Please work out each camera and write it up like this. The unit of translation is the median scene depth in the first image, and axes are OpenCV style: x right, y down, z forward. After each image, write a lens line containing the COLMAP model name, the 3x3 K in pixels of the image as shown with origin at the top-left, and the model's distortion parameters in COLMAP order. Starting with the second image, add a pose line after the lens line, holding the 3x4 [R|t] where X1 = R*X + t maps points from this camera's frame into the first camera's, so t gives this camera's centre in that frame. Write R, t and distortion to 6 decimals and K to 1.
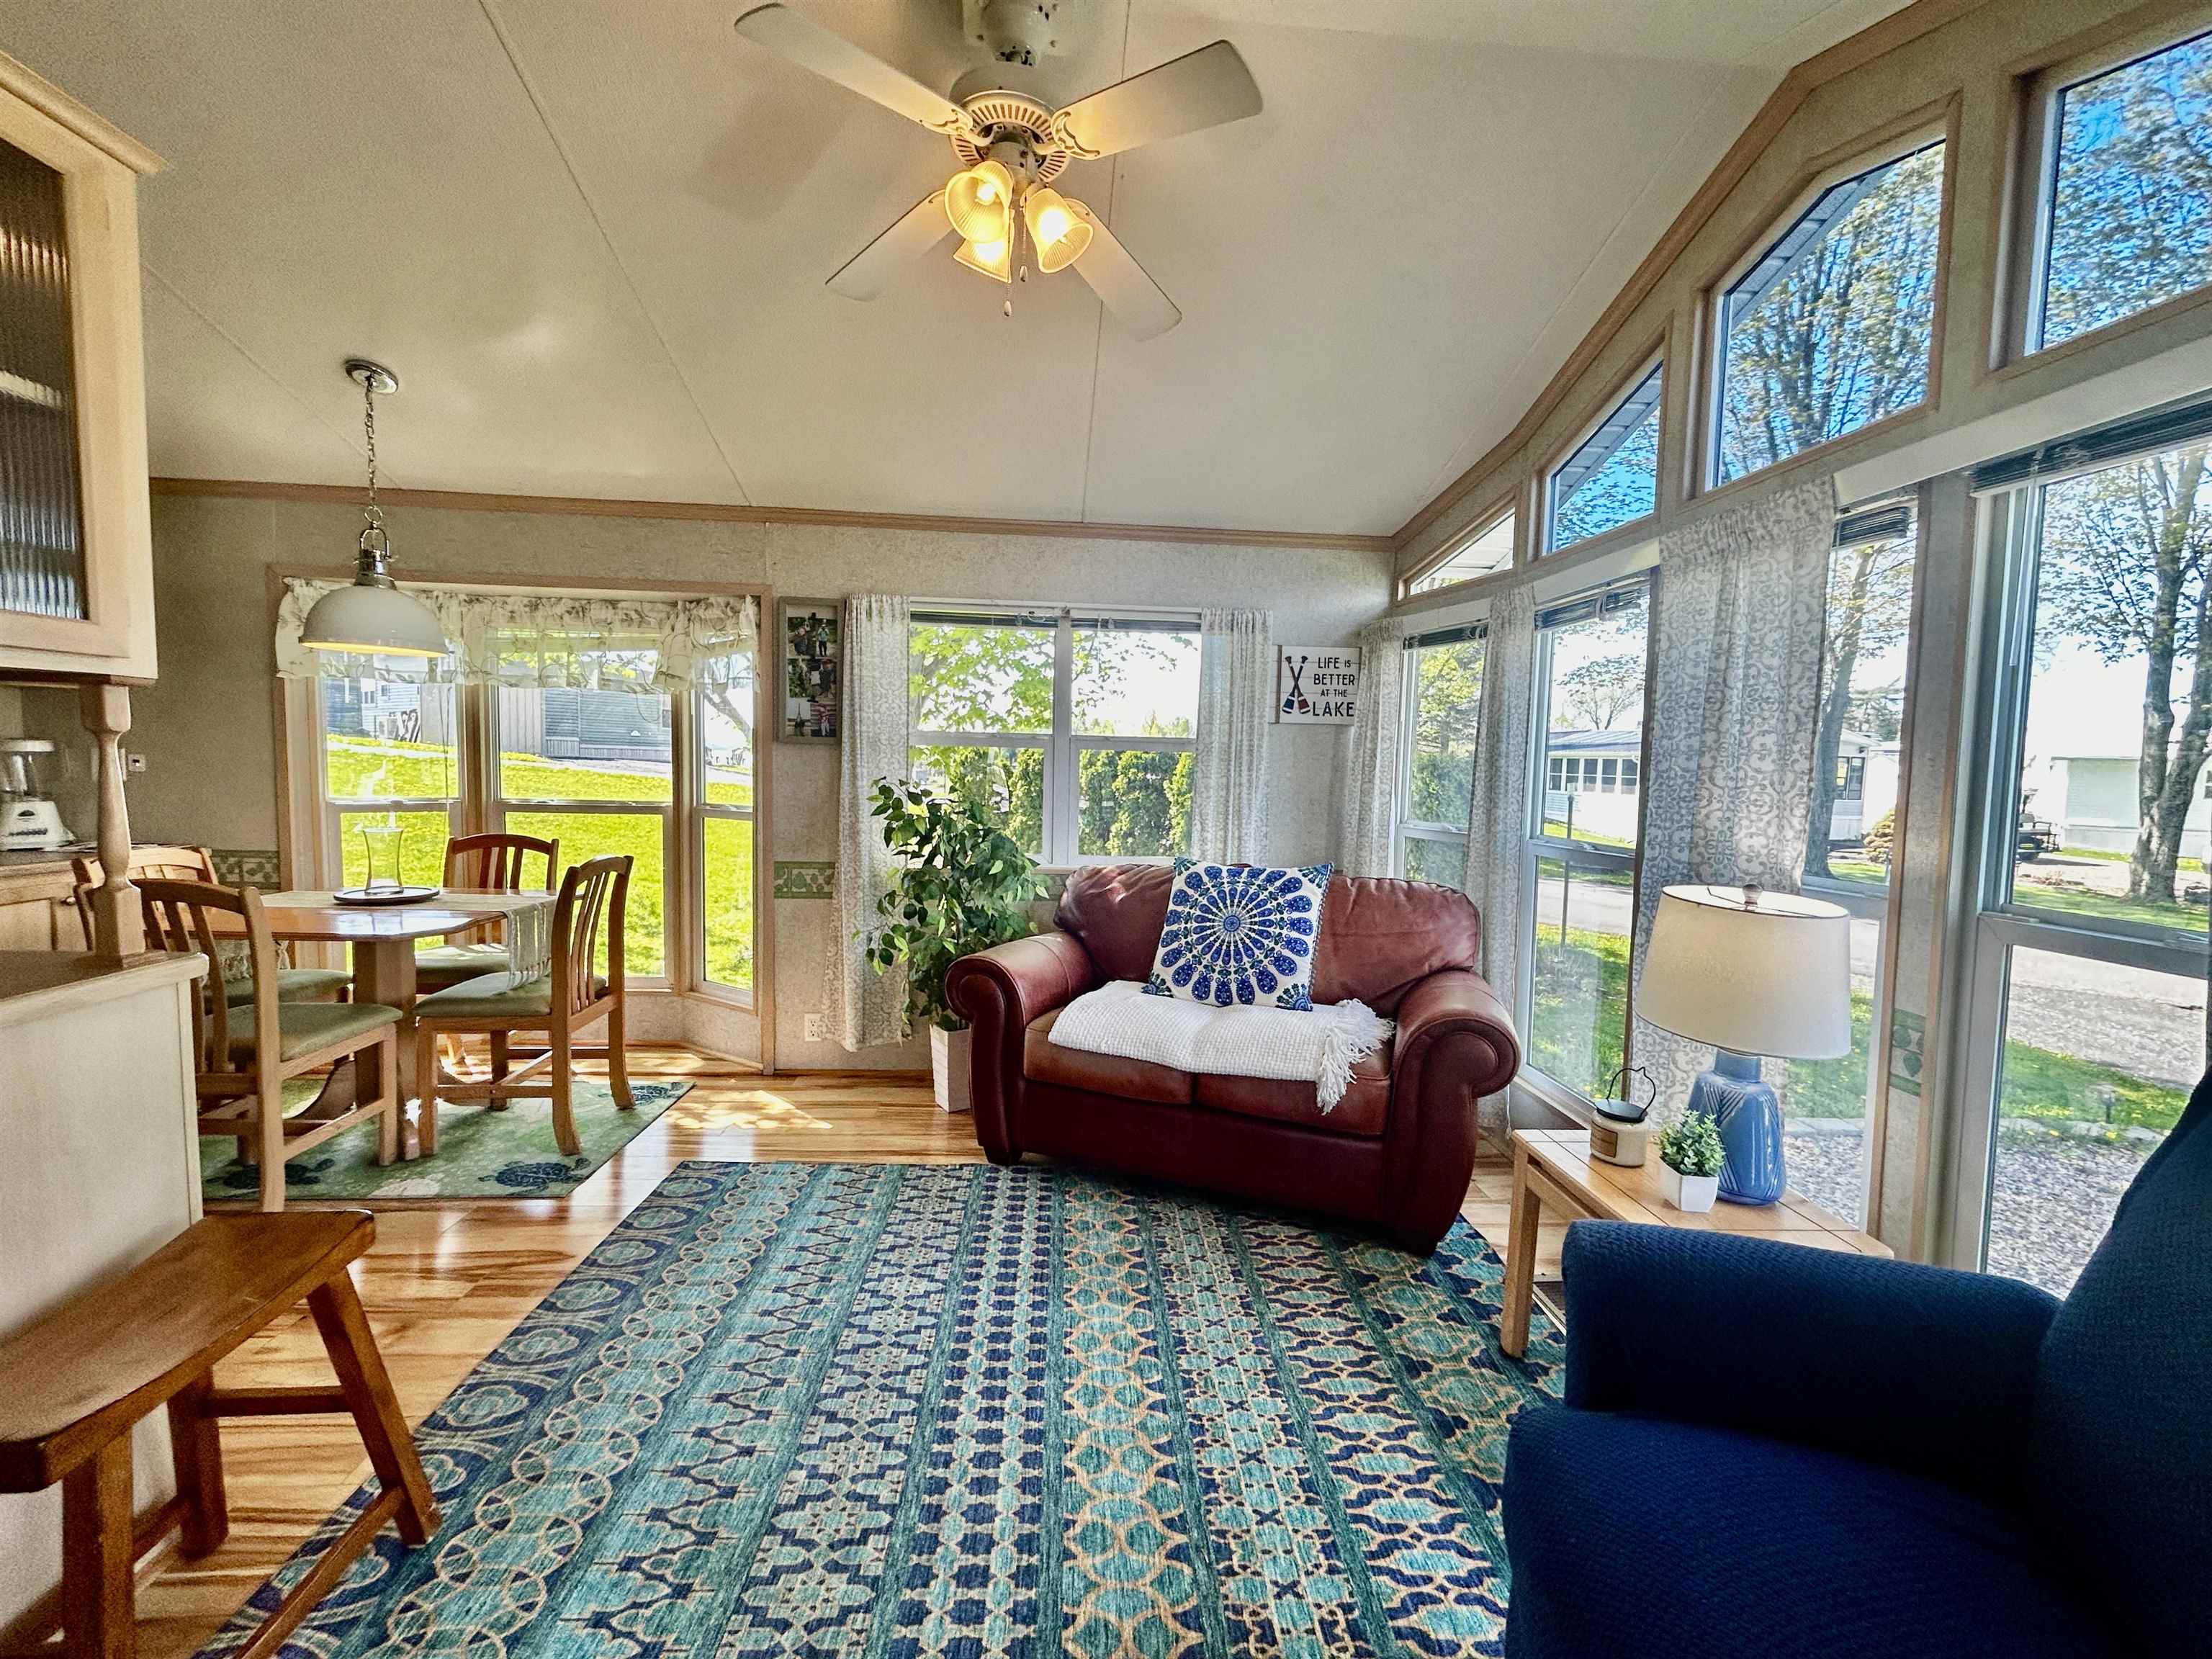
lens RADIAL K [[891.3, 0, 1108.7], [0, 891.3, 822.9], [0, 0, 1]] dist [0.001507, -0.000423]
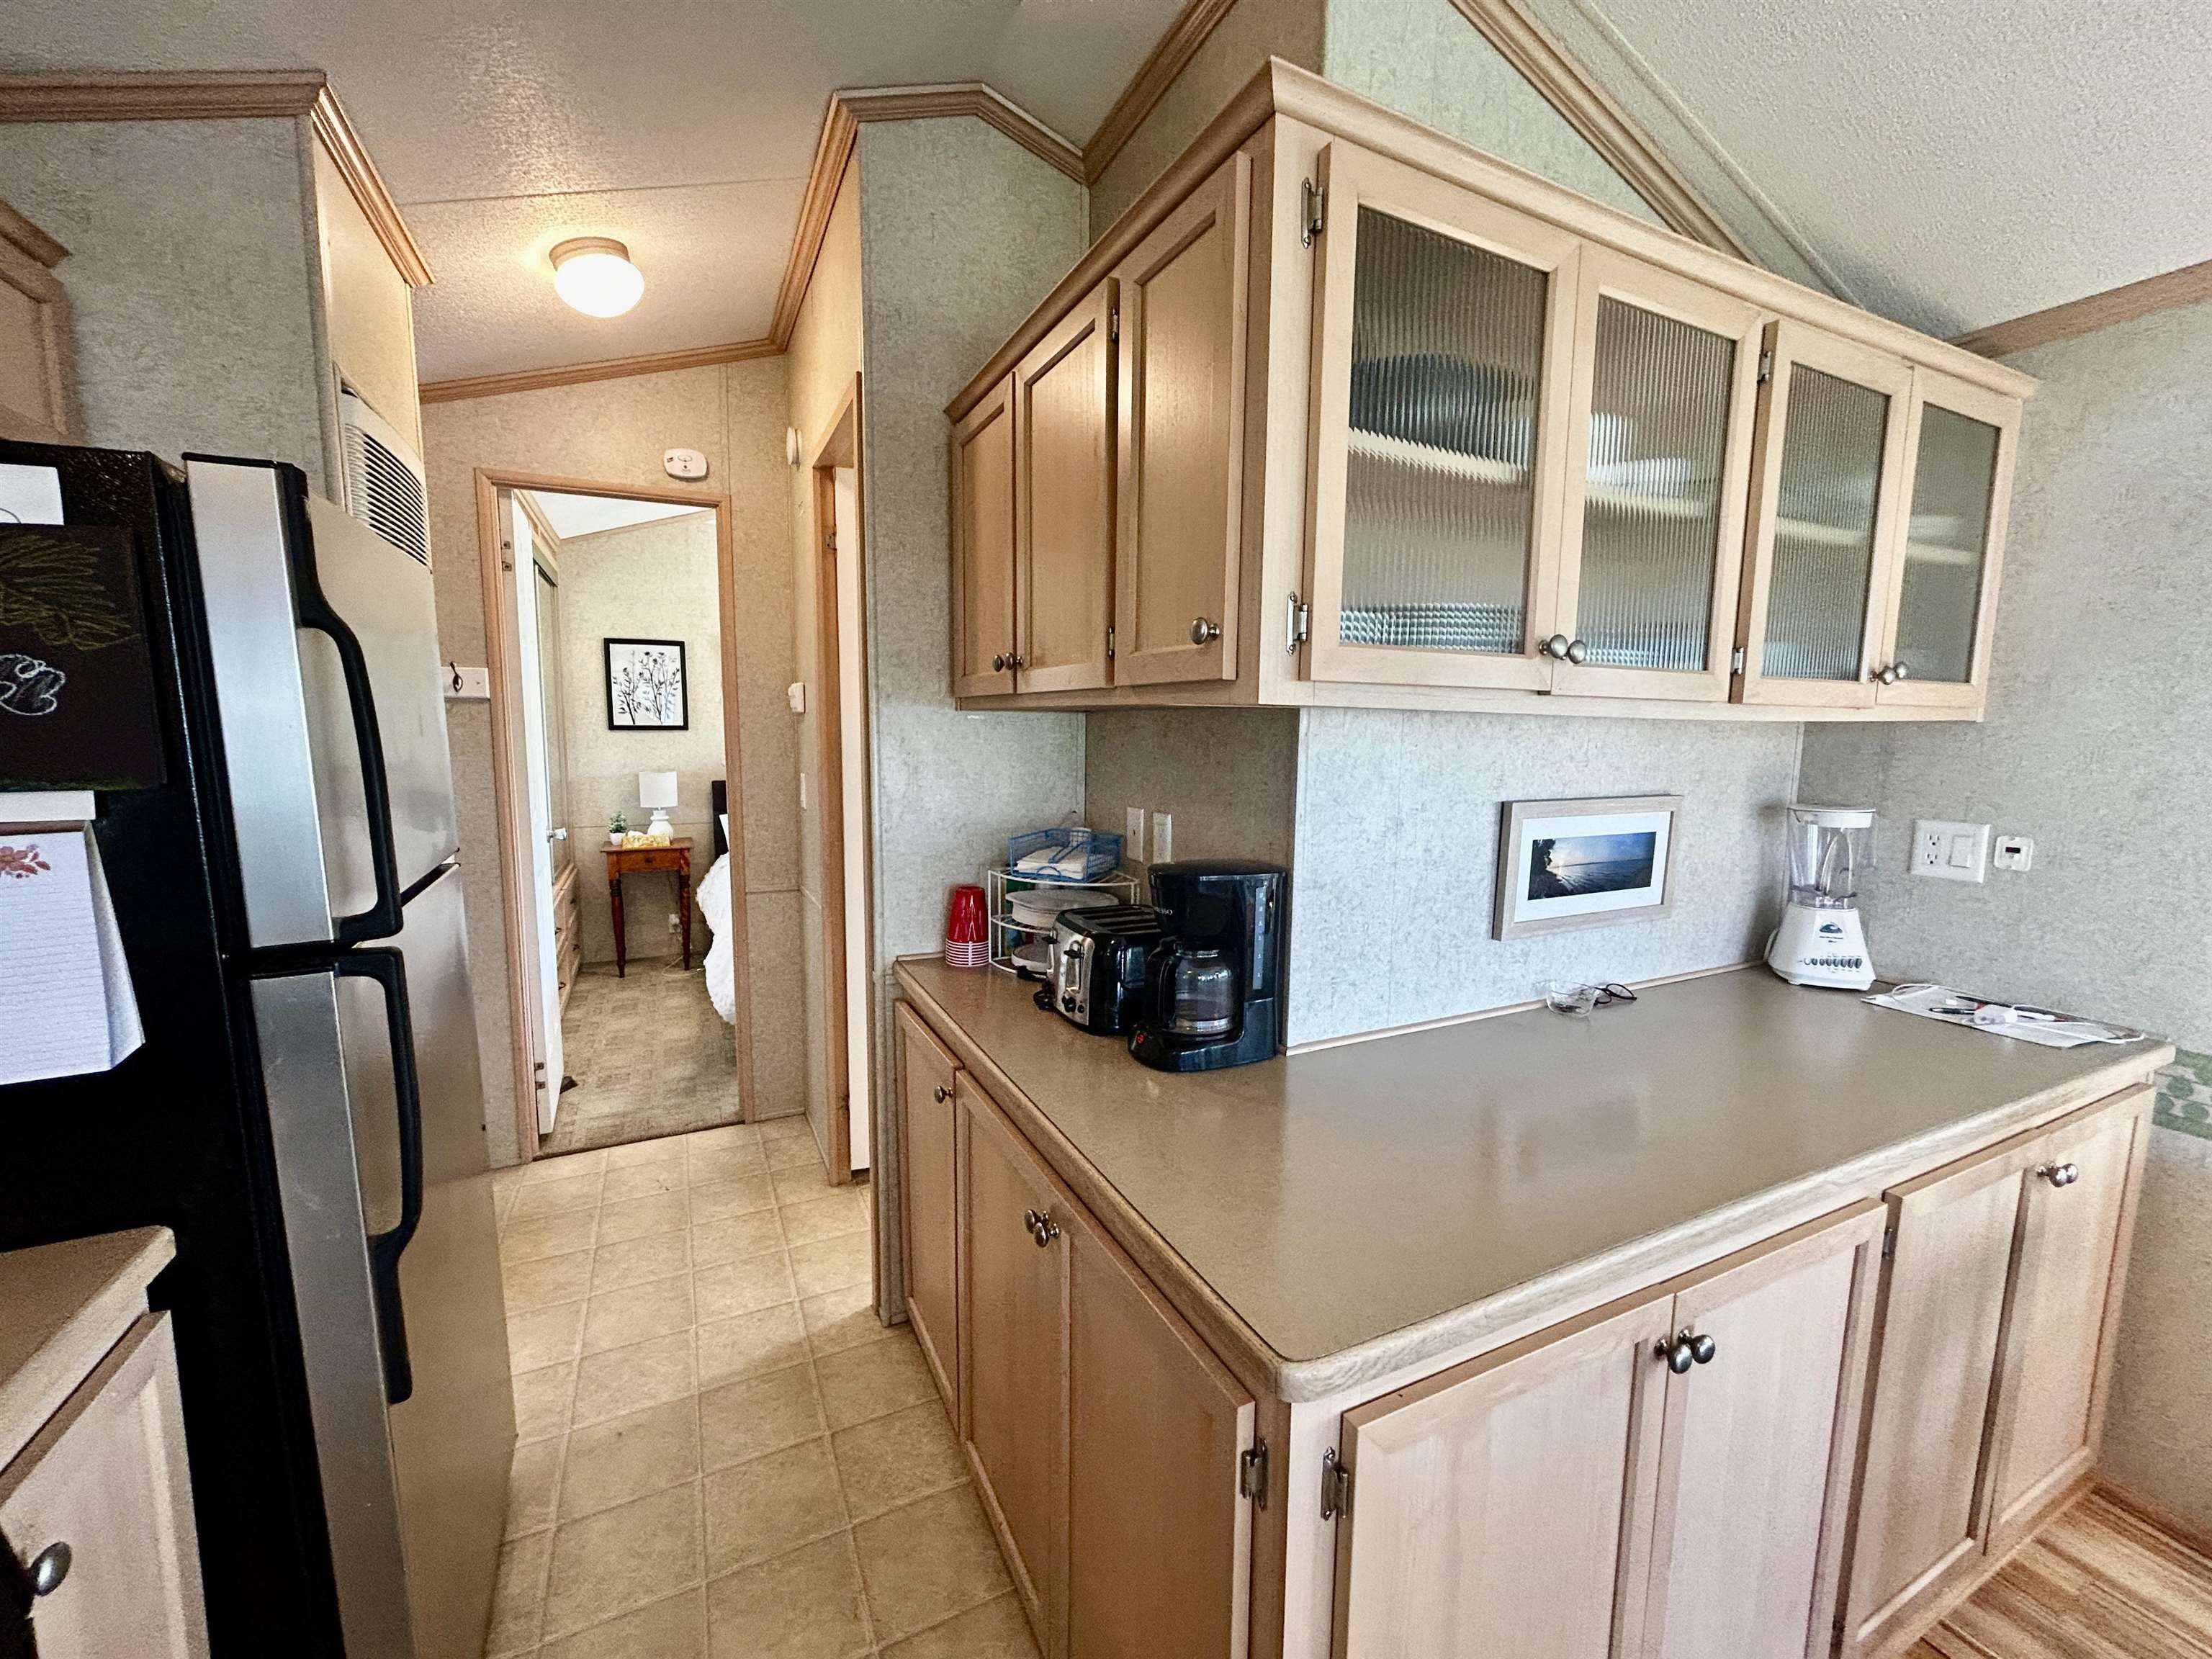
lens RADIAL K [[891.3, 0, 1107.4], [0, 891.3, 824.7], [0, 0, 1]] dist [0.001507, -0.000423]
pose [[0.371651, 0.085662, -0.924412, -0.863523], [-0.061800, 0.995808, 0.067432, -0.094995], [0.926313, 0.032068, 0.375387, 0.314165]]
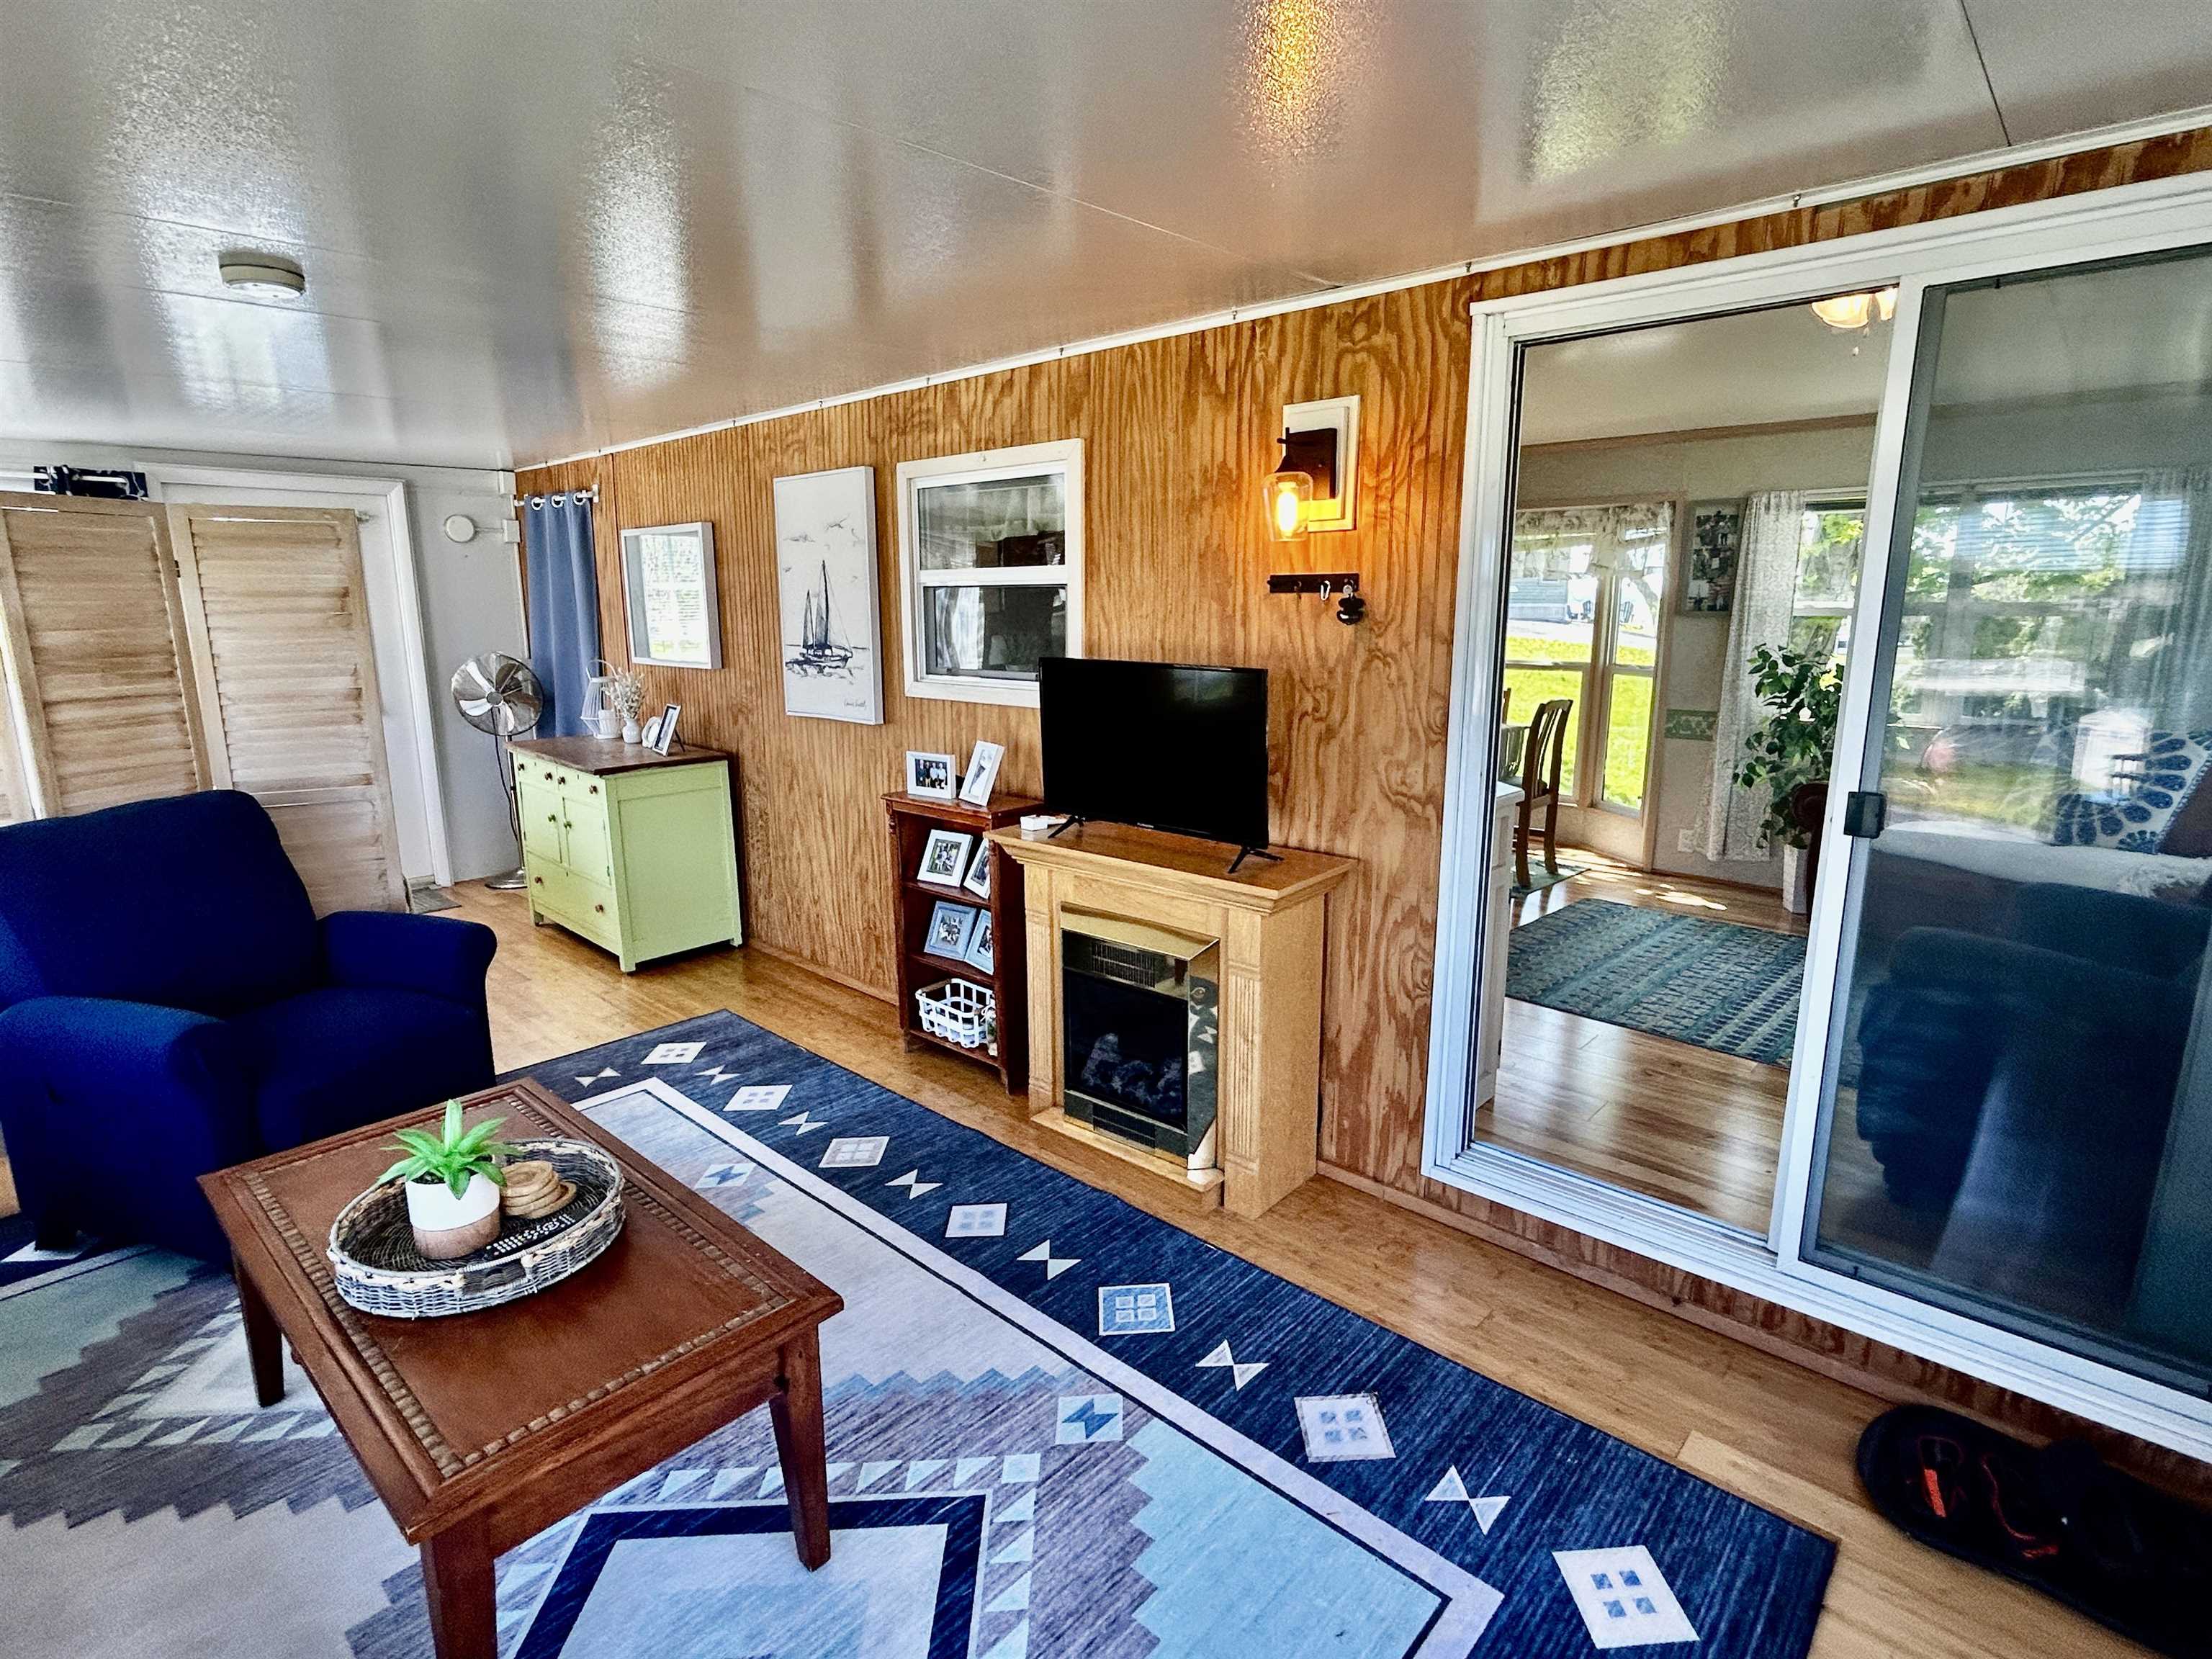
lens RADIAL K [[1117.8, 0, 1110.3], [0, 1117.8, 828.9], [0, 0, 1]] dist [0.003009, 0.000543]
pose [[0.682759, 0.116765, -0.721253, 0.308620], [-0.029382, 0.990737, 0.132579, 0.027522], [0.730053, -0.069328, 0.679865, -0.824322]]
